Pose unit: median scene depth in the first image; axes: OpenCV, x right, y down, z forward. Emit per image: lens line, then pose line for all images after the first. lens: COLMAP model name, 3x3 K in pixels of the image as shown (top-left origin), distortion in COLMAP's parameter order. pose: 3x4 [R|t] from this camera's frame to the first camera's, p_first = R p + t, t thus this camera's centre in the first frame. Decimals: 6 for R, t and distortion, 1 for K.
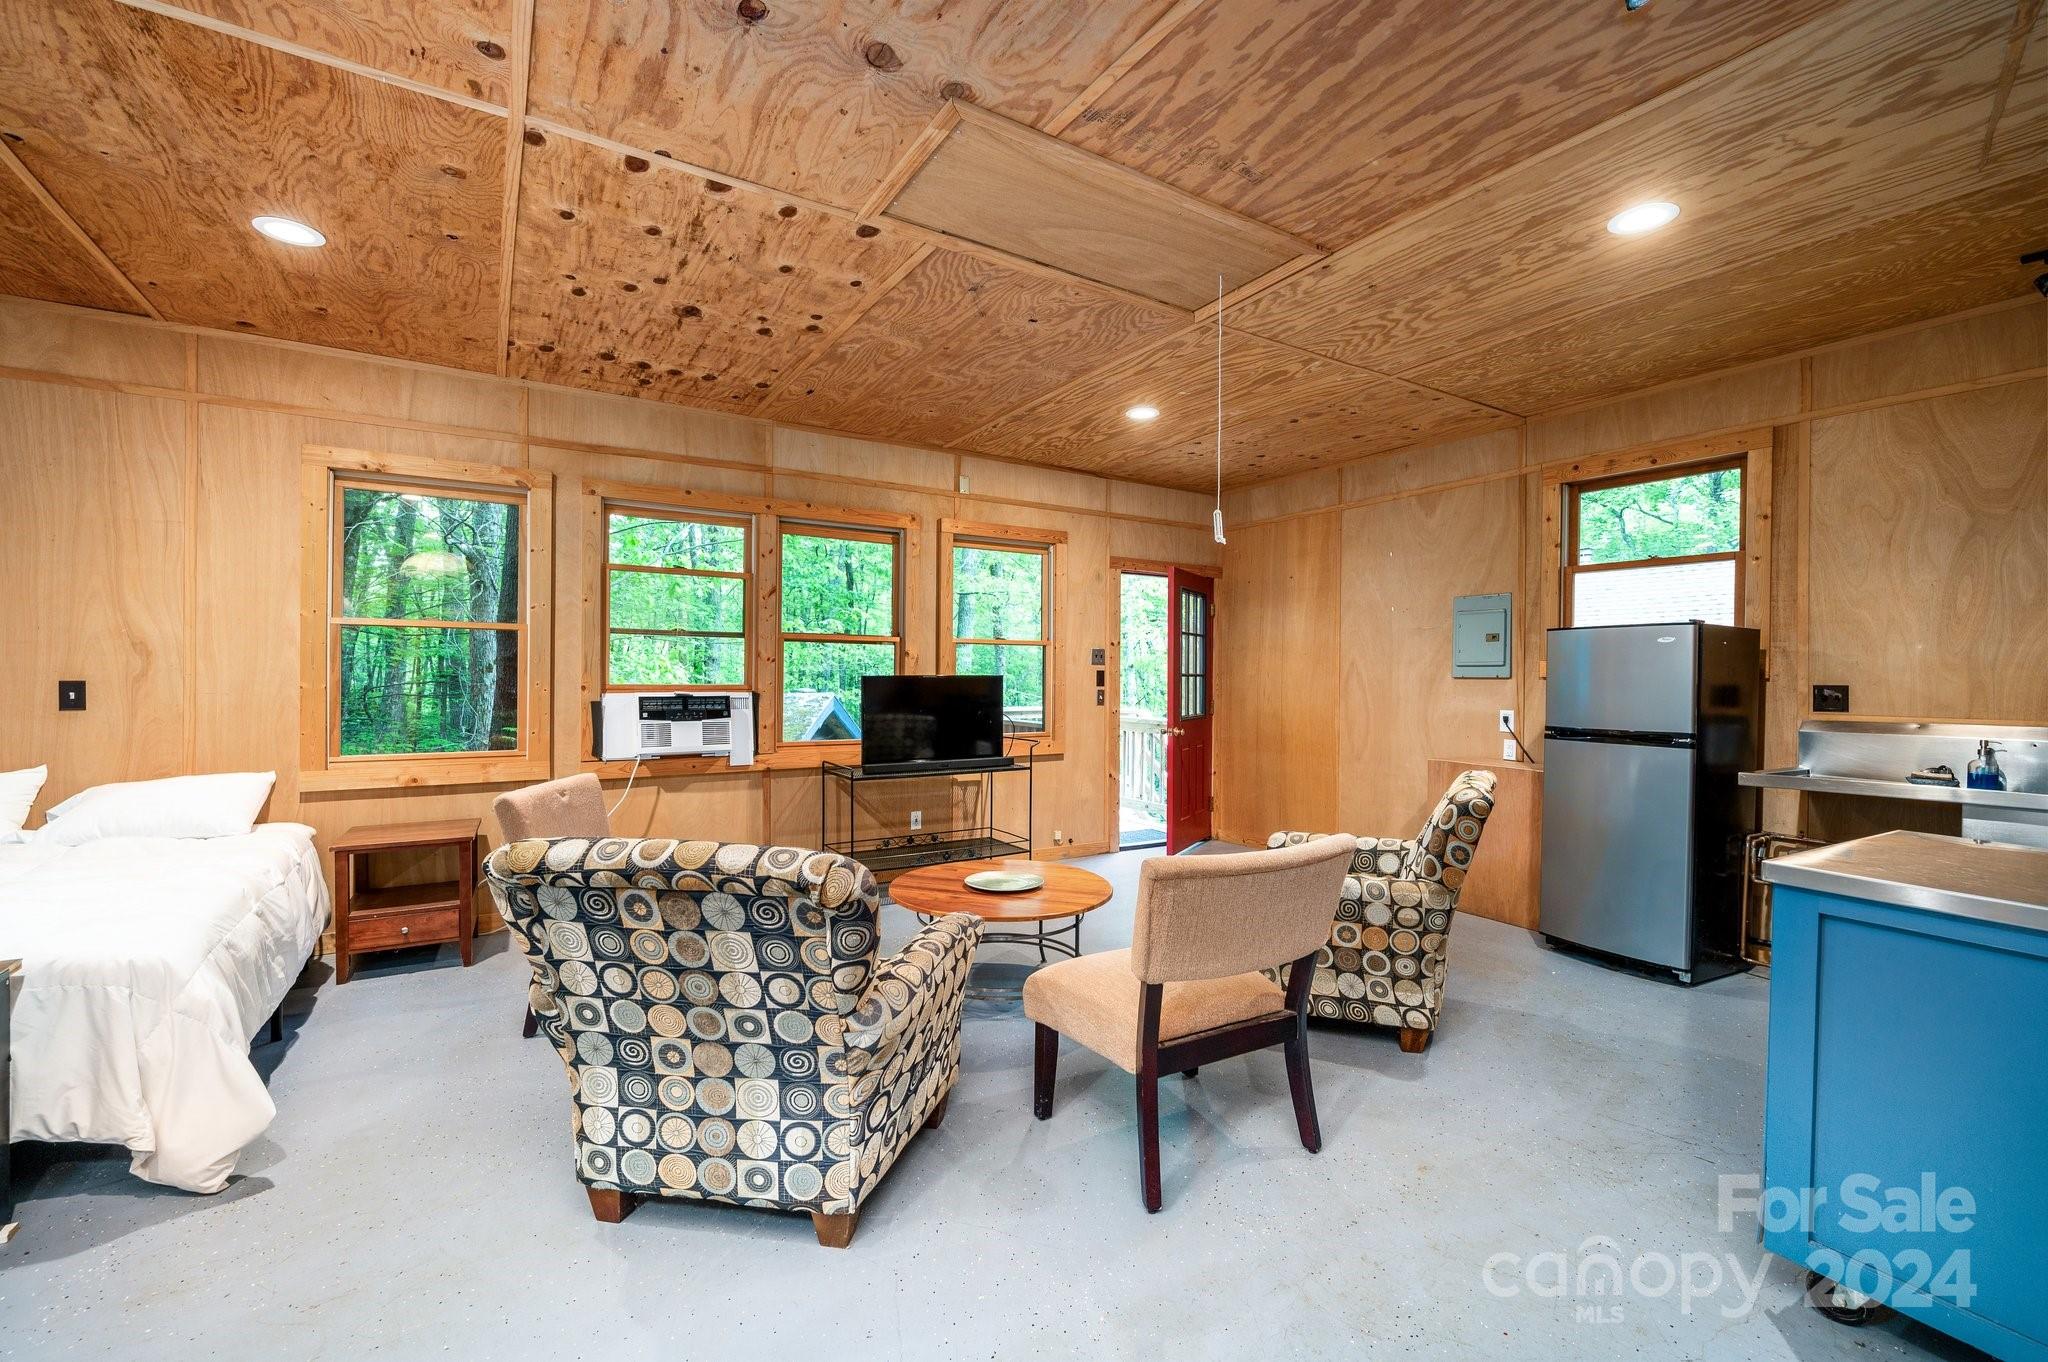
lens RADIAL K [[878.9, 0, 1026.4], [0, 878.9, 678.2], [0, 0, 1]] dist [0.002302, 0.000211]
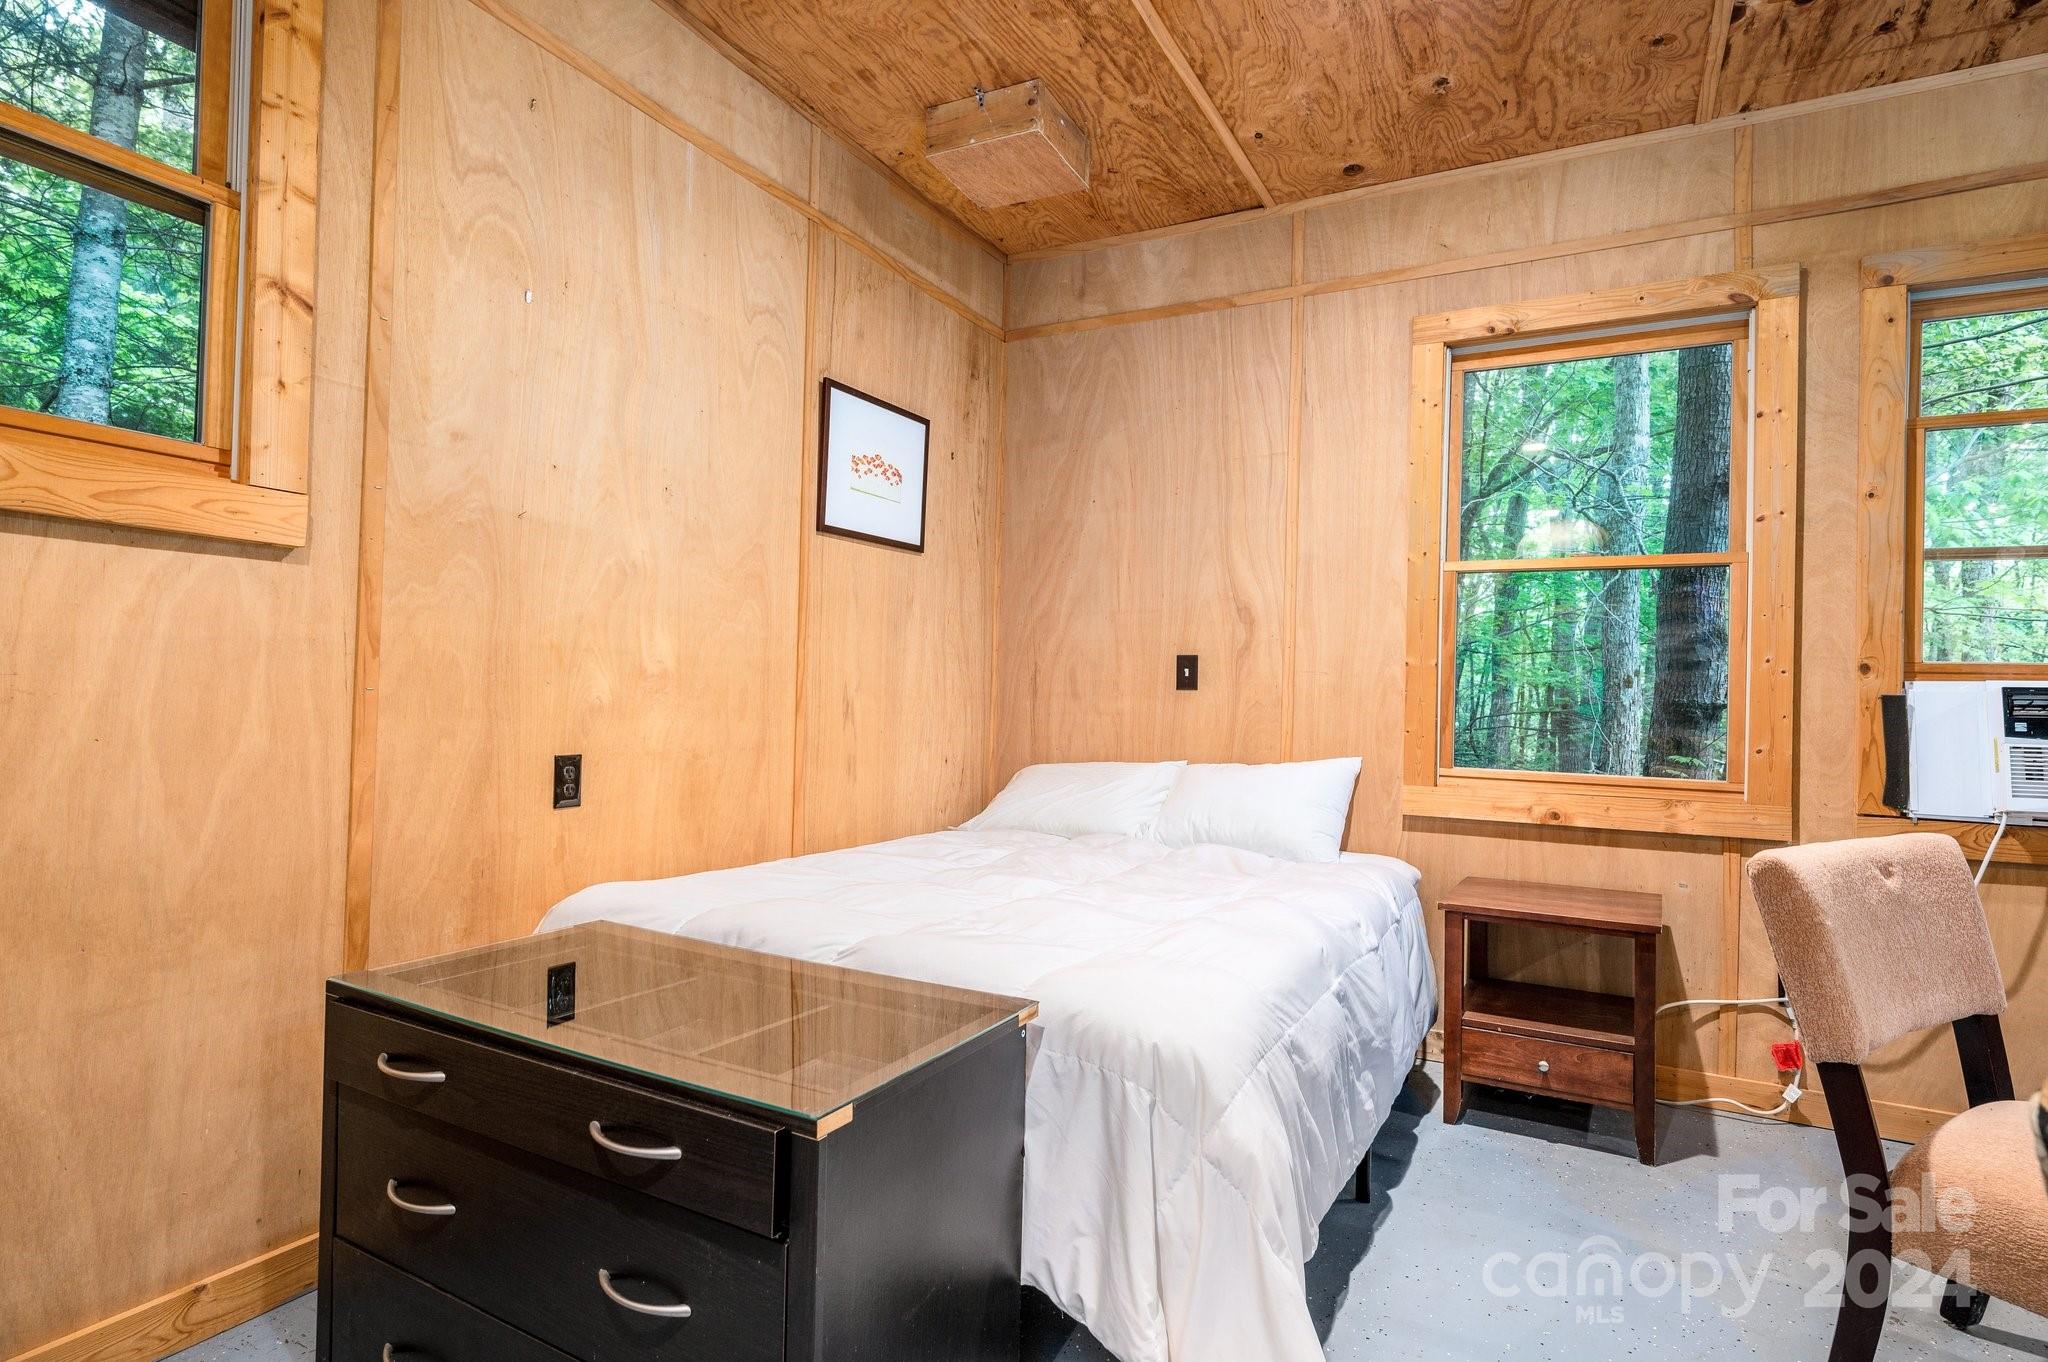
lens RADIAL K [[1018.5, 0, 1026.5], [0, 1018.5, 688.5], [0, 0, 1]] dist [-0.004438, 0.001259]
pose [[0.497207, -0.011707, -0.867553, -0.289450], [-0.028621, 0.999143, -0.029886, 0.065747], [0.867160, 0.039690, 0.496446, 0.357925]]
